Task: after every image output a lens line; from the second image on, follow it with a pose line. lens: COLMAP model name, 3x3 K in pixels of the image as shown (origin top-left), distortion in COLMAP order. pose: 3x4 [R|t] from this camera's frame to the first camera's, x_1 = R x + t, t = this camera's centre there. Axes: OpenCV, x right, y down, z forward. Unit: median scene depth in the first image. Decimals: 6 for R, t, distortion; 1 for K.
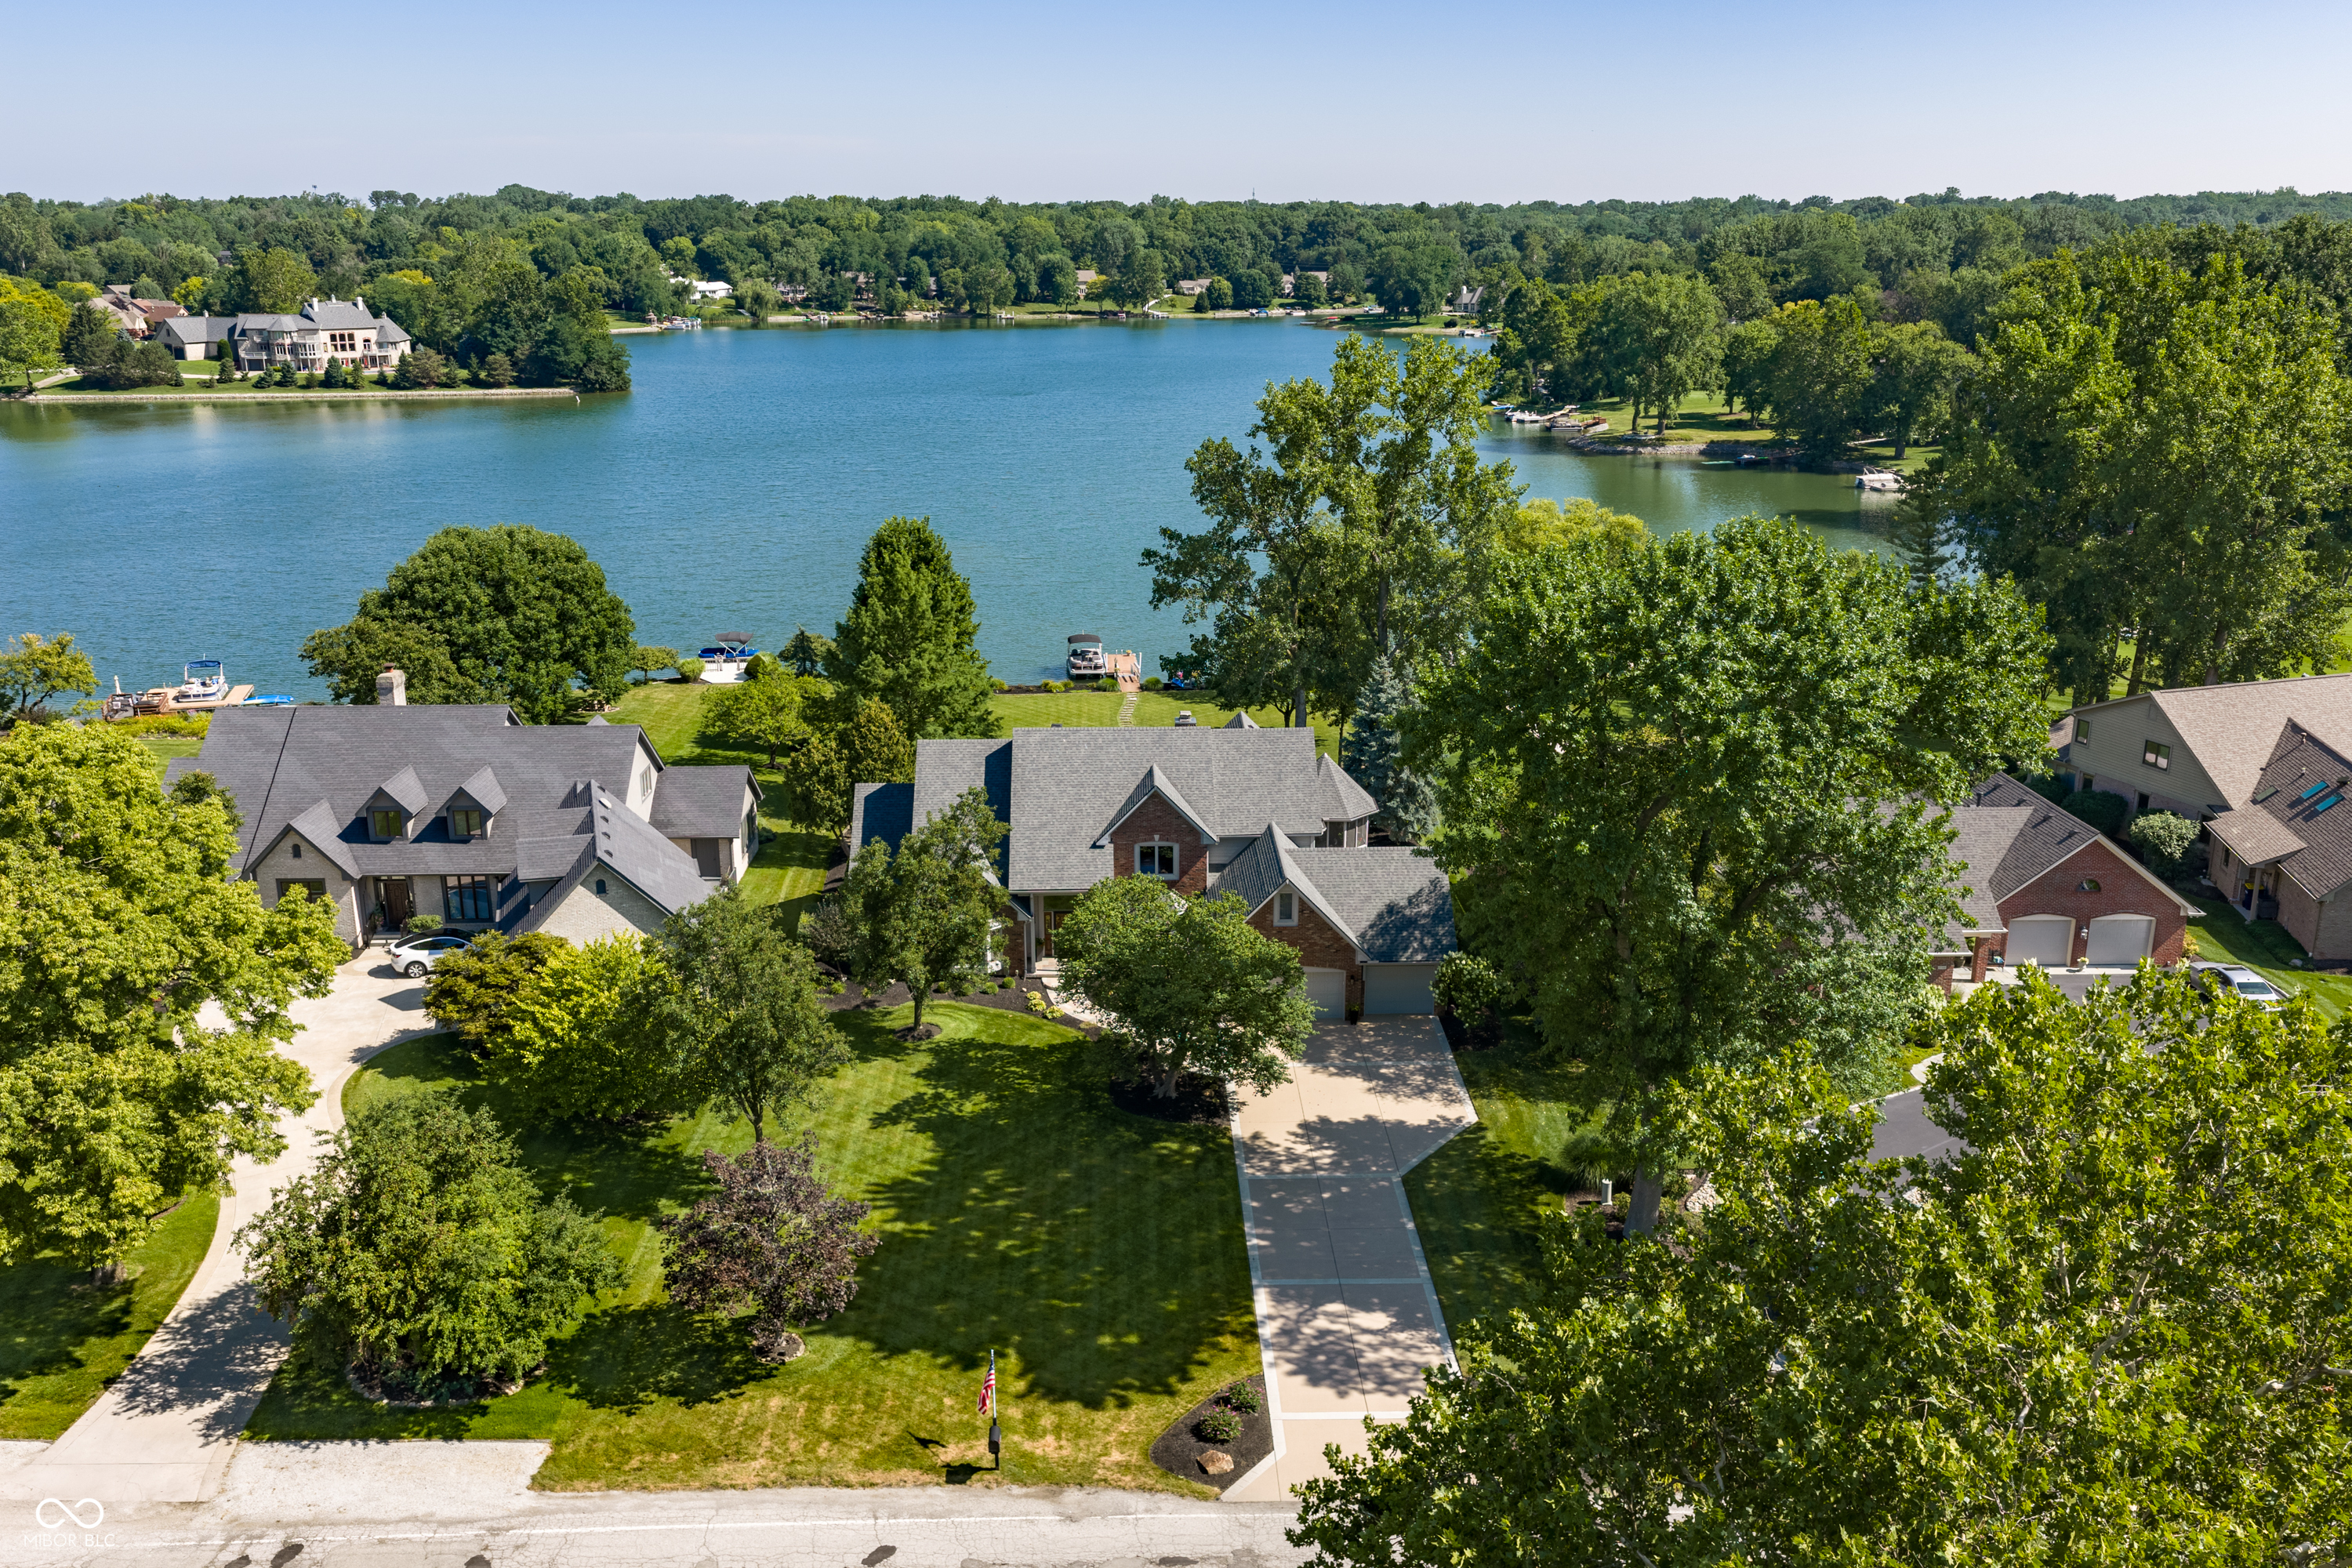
lens RADIAL K [[1946.0, 0, 1172.8], [0, 1946.0, 782.4], [0, 0, 1]] dist [0.024610, 0.007041]
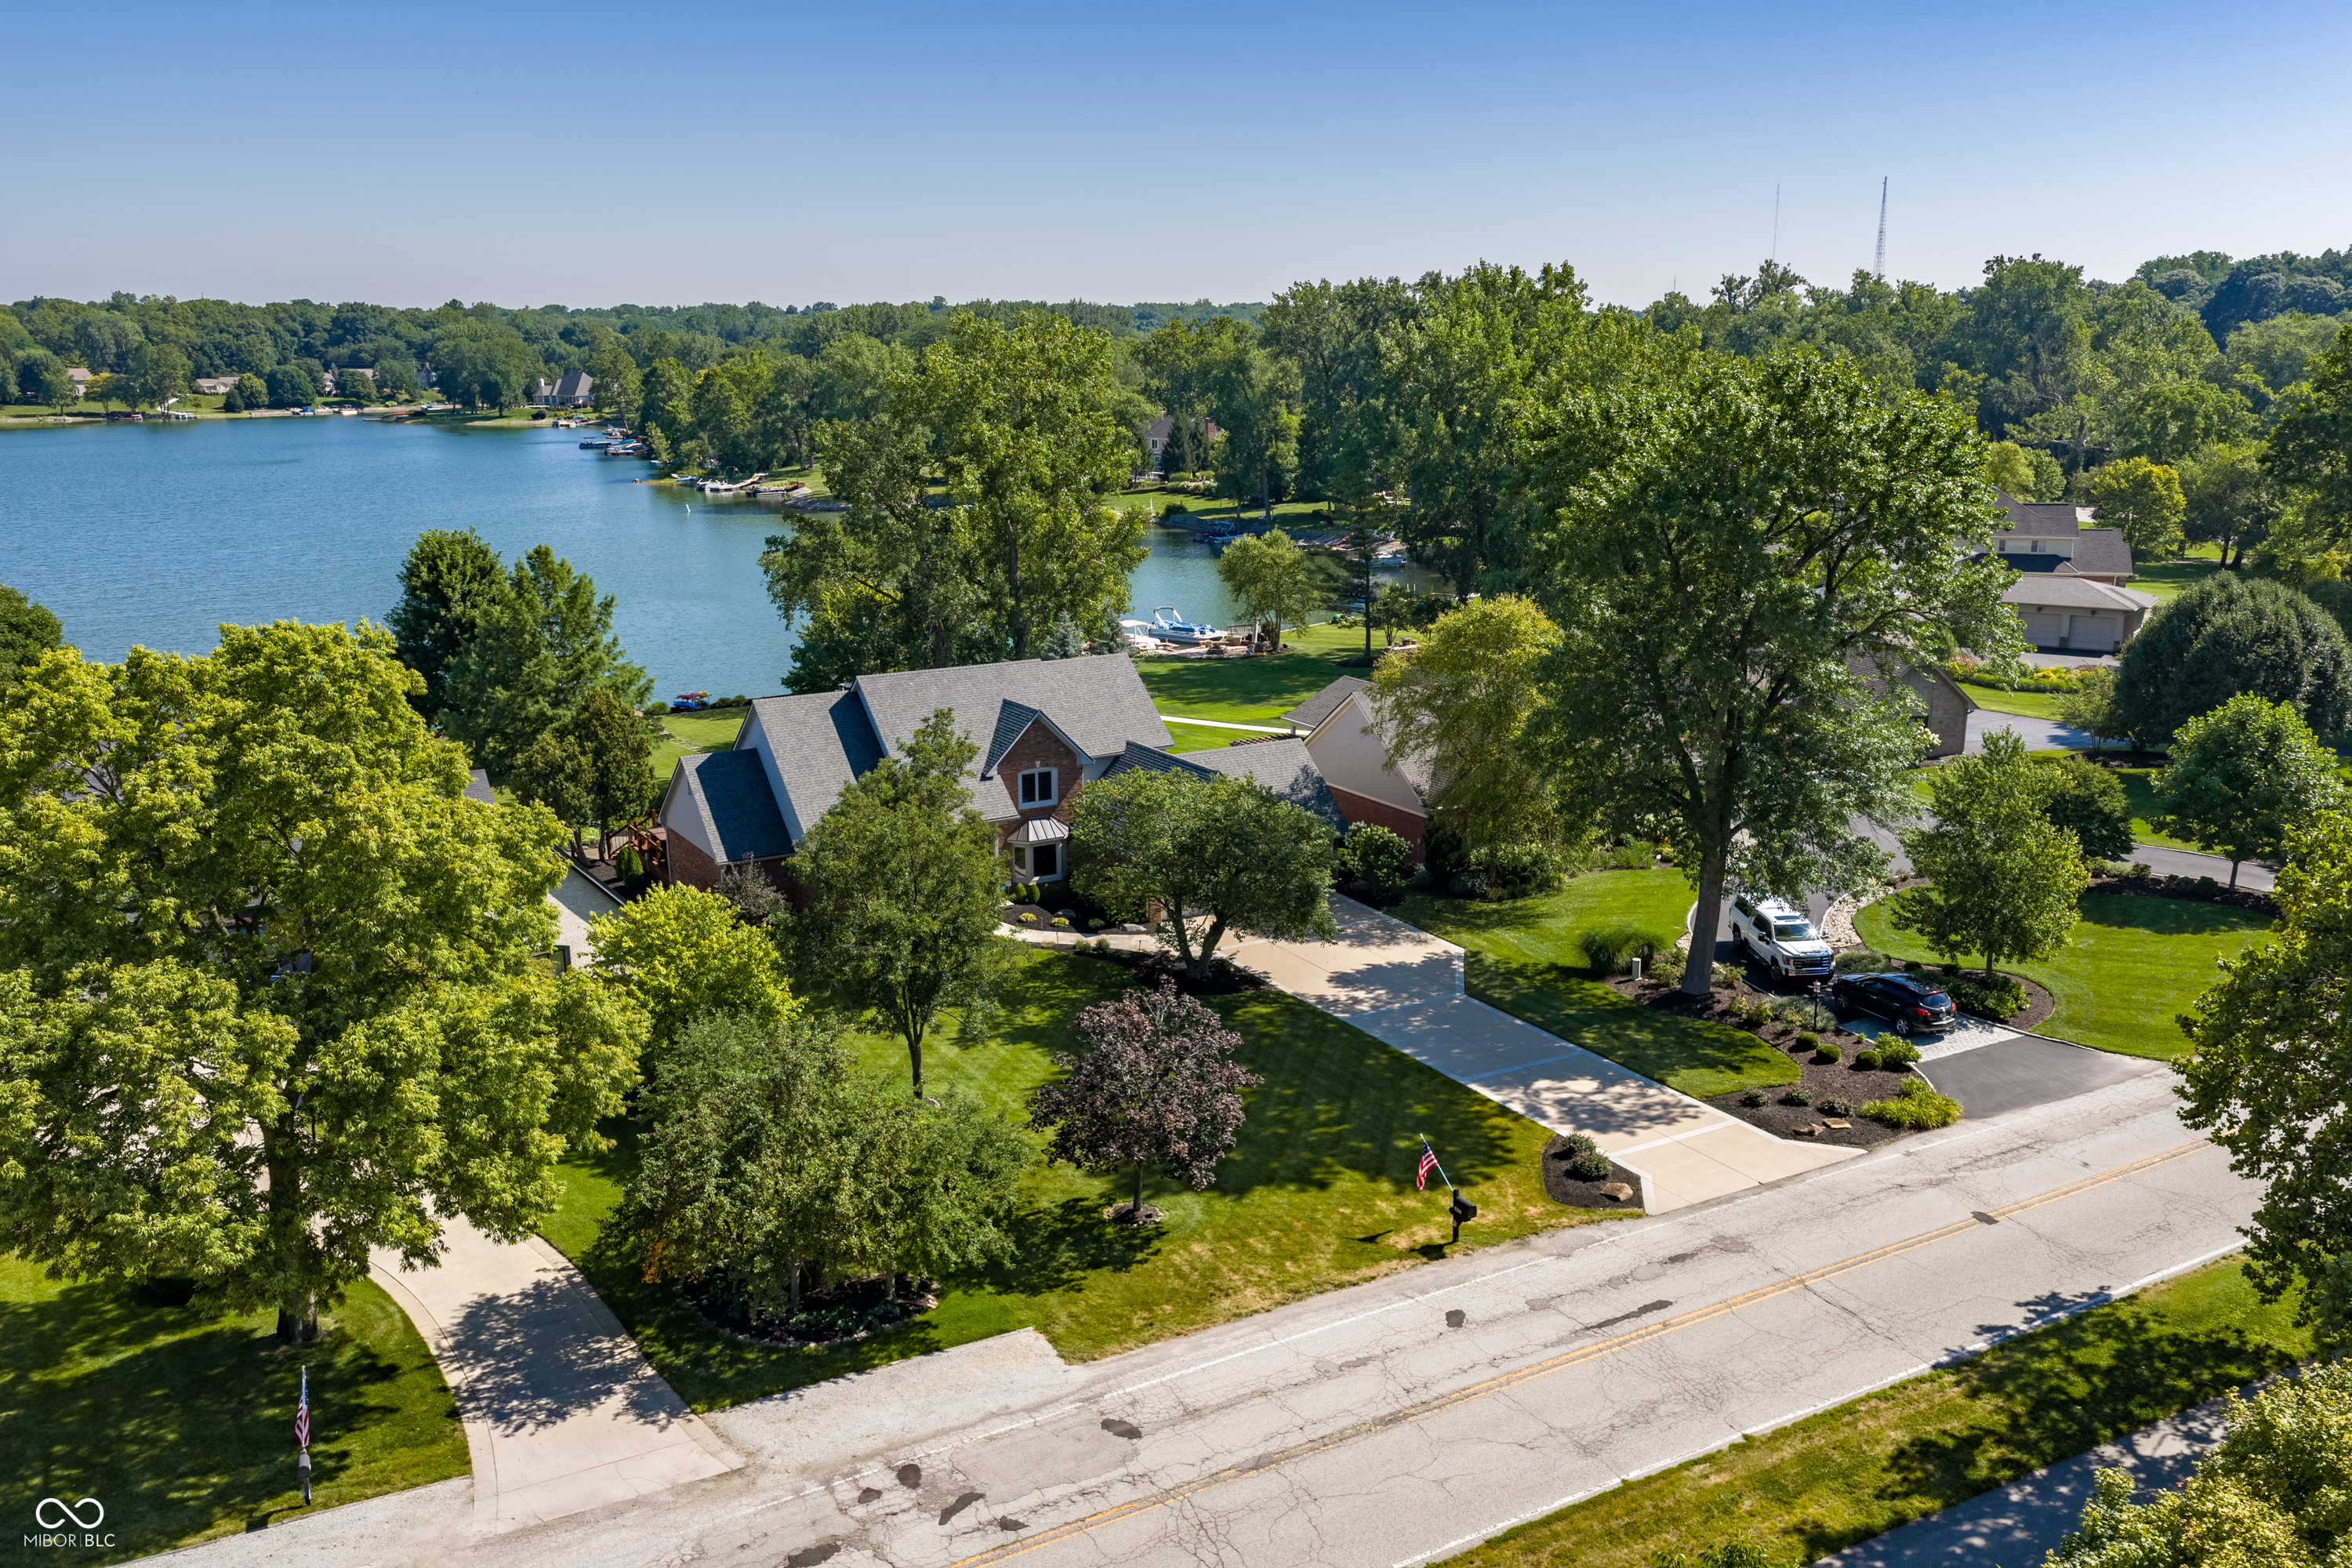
lens RADIAL K [[1944.6, 0, 1173.6], [0, 1944.6, 777.0], [0, 0, 1]] dist [0.028044, -0.001788]
pose [[0.878059, -0.110468, 0.465628, -0.082207], [0.136722, 0.990346, -0.022867, 0.013418], [-0.458606, 0.083740, 0.884685, 0.016027]]
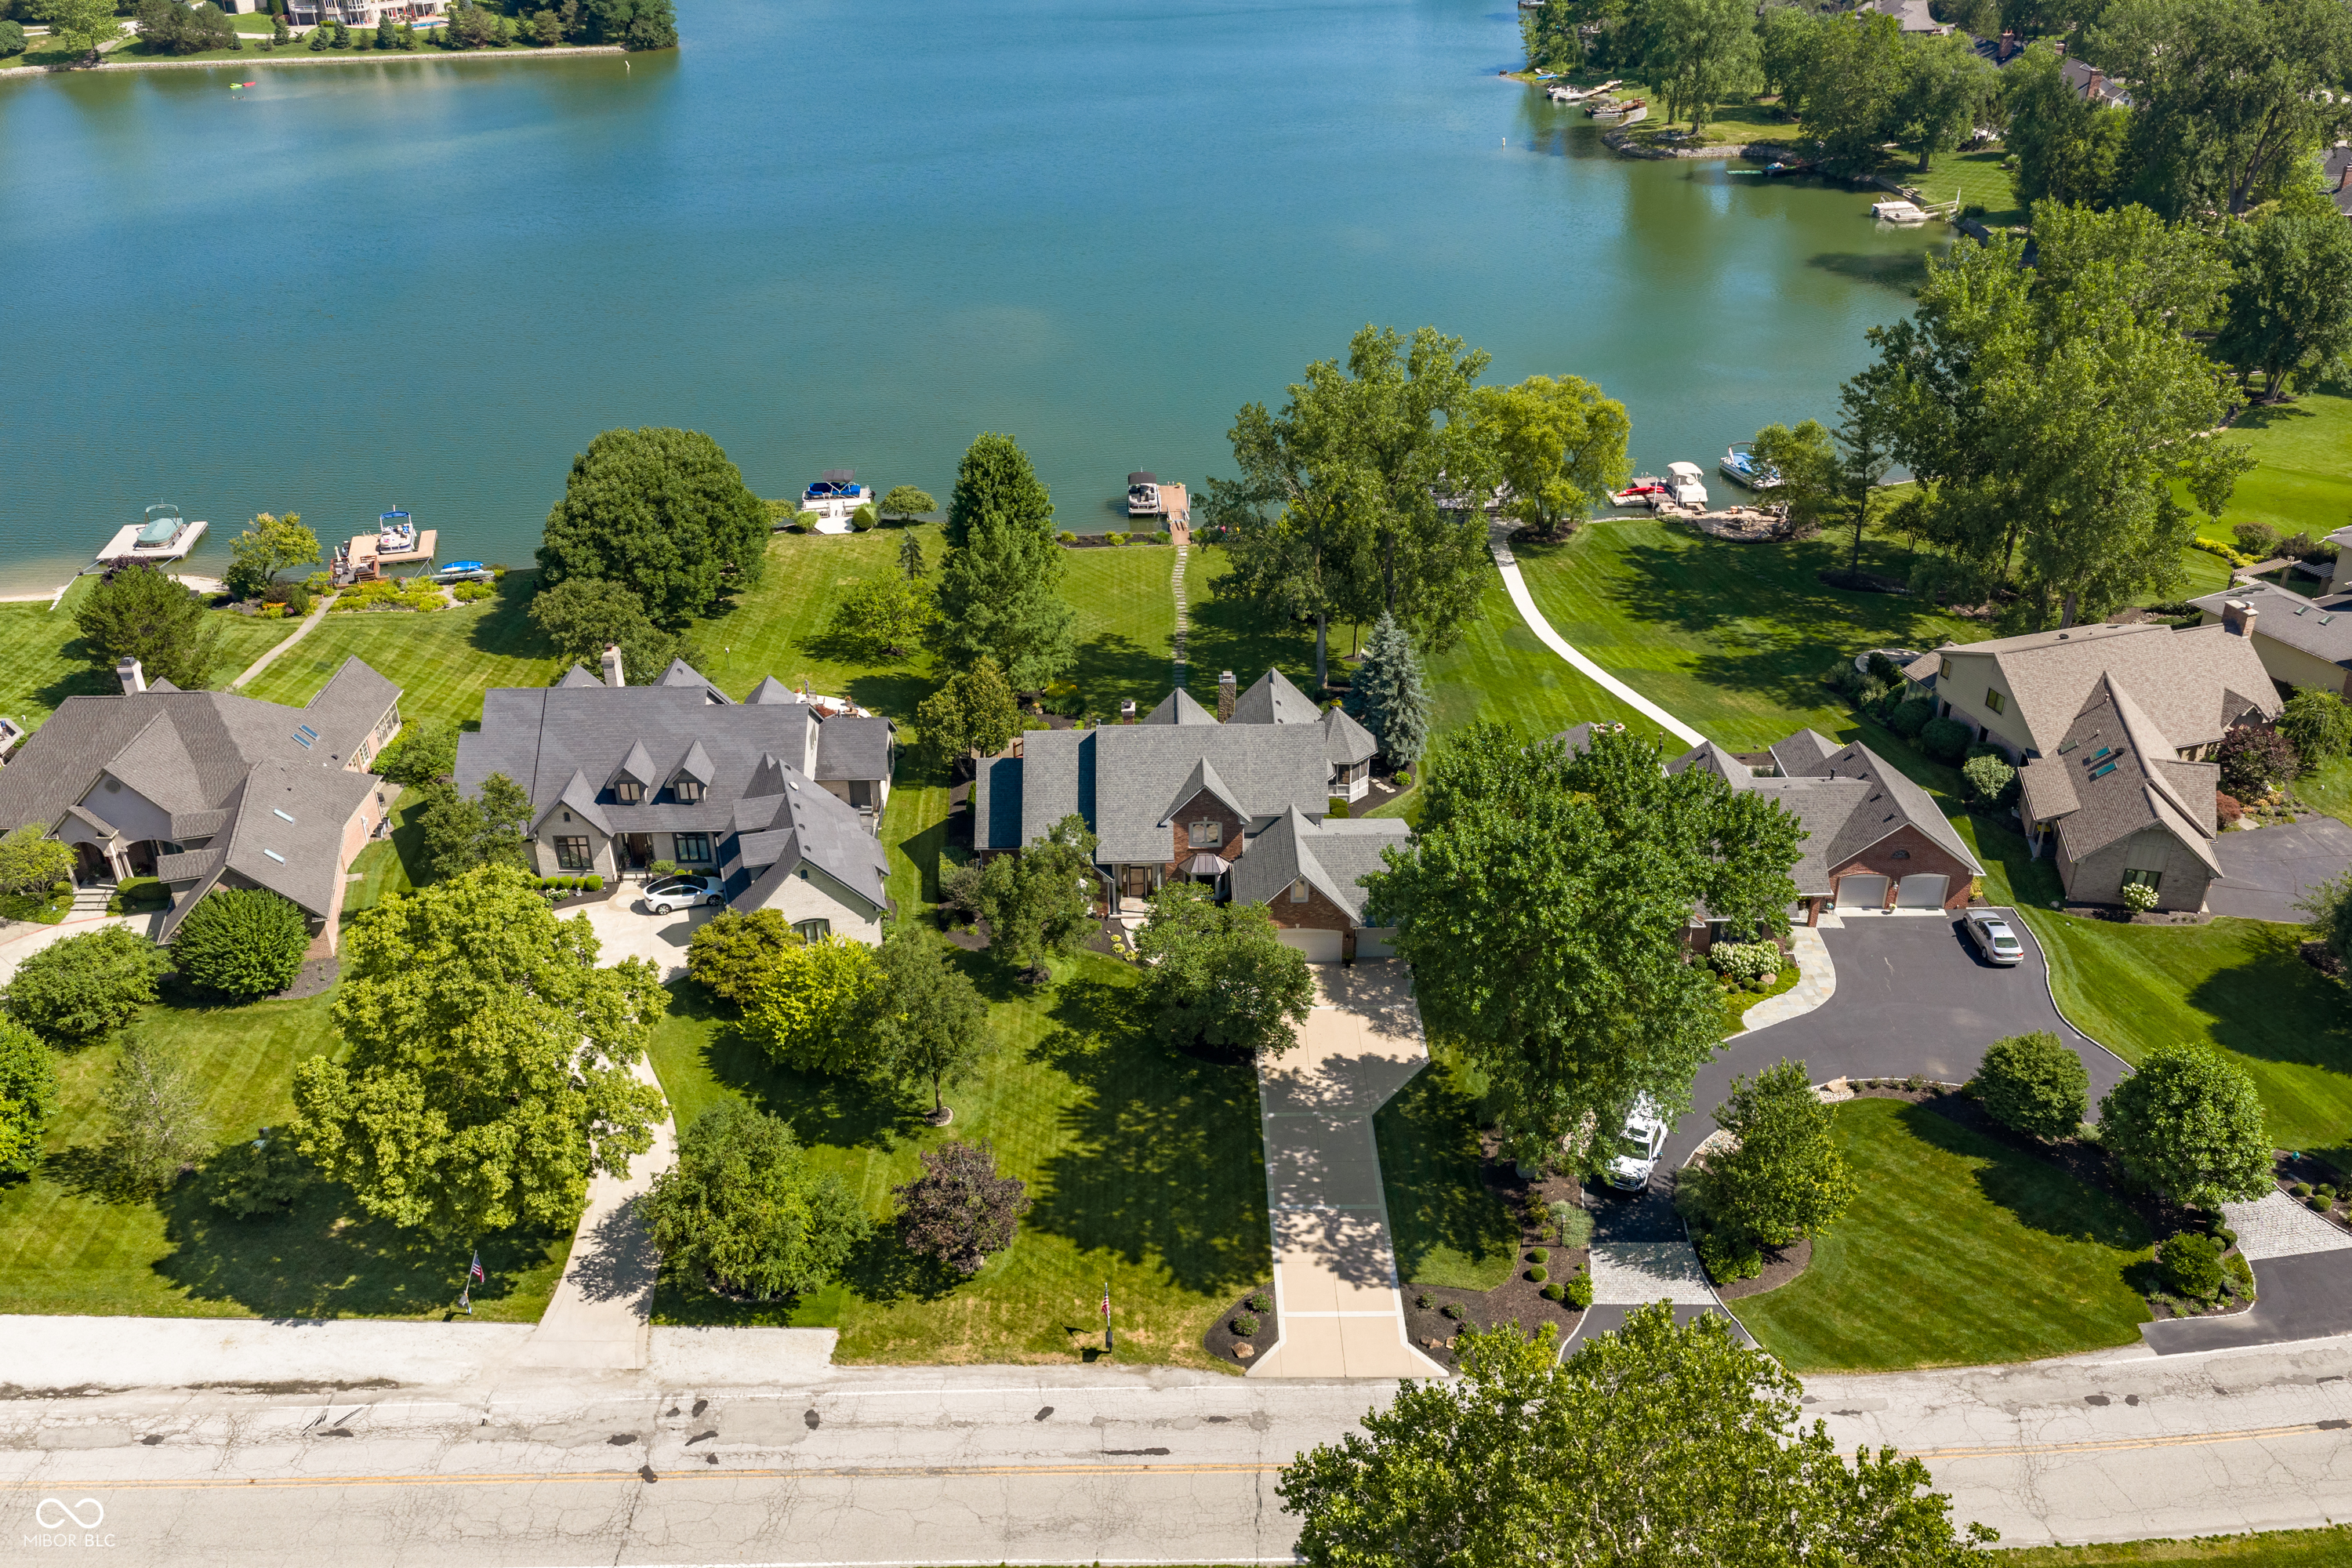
lens RADIAL K [[1944.6, 0, 1173.6], [0, 1944.6, 777.0], [0, 0, 1]] dist [0.028044, -0.001788]
pose [[0.999765, 0.002511, -0.021514, -0.000303], [0.002384, 0.974469, 0.224511, -0.059692], [0.021529, -0.224510, 0.974234, -0.059947]]
